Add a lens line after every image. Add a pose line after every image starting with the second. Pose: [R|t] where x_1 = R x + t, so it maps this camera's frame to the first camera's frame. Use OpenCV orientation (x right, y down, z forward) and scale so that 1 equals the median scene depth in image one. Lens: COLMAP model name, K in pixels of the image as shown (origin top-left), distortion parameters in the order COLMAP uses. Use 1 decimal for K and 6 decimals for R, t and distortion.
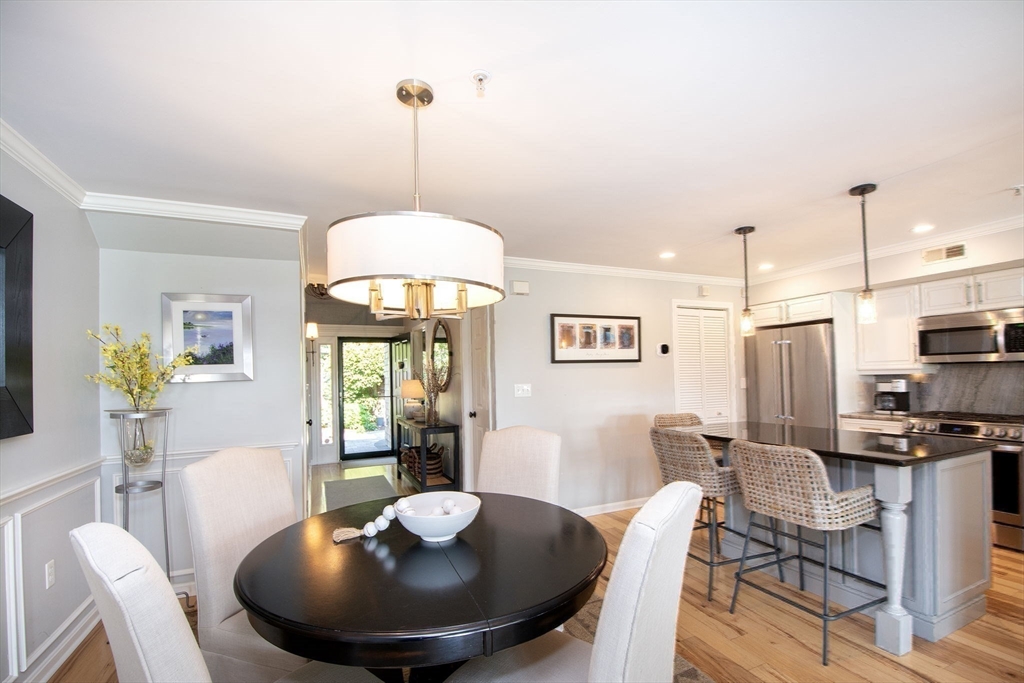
lens RADIAL K [[450.0, 0, 514.6], [0, 450.0, 370.9], [0, 0, 1]] dist [0.017378, -0.022226]
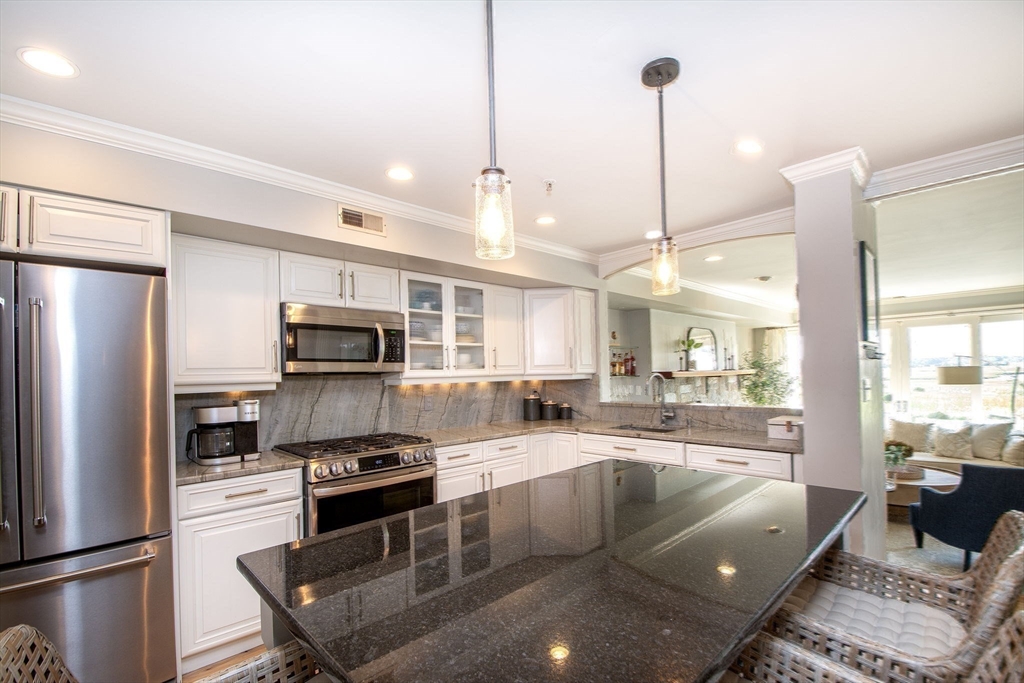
lens RADIAL K [[450.0, 0, 514.6], [0, 450.0, 370.9], [0, 0, 1]] dist [0.017378, -0.022226]
pose [[-0.308053, 0.039412, 0.950553, 0.178679], [0.019051, 0.999197, -0.035255, 0.008462], [-0.951178, 0.007249, -0.308556, 0.851426]]
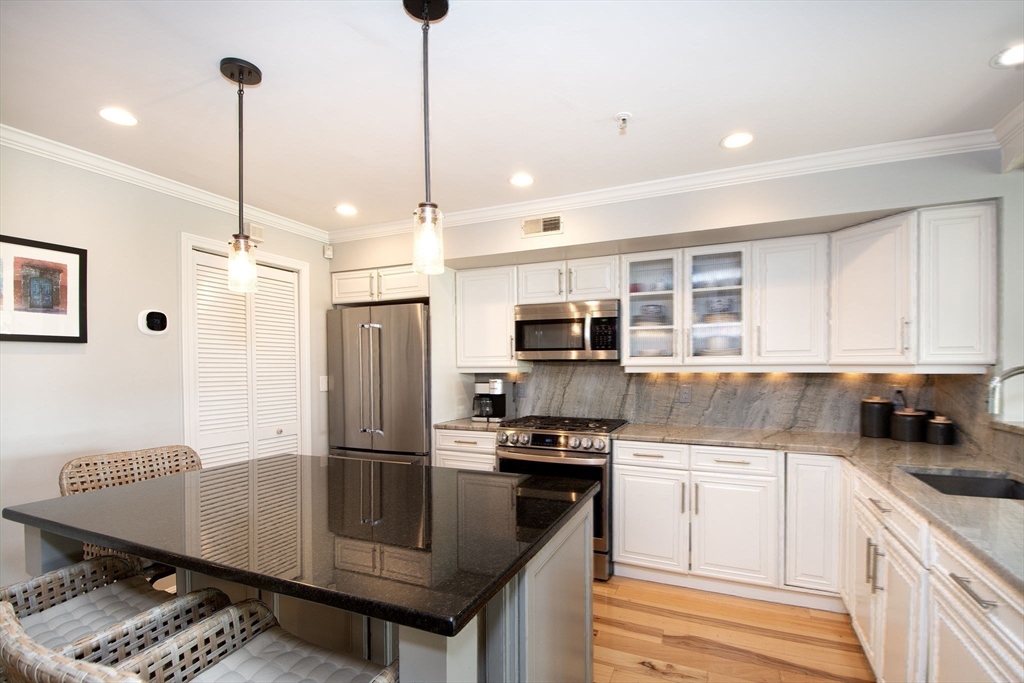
lens RADIAL K [[450.0, 0, 514.6], [0, 450.0, 370.9], [0, 0, 1]] dist [0.017378, -0.022226]
pose [[0.752106, 0.011522, 0.658942, 0.333302], [-0.020323, 0.999777, 0.005714, -0.001600], [-0.658729, -0.017689, 0.752172, 0.355003]]
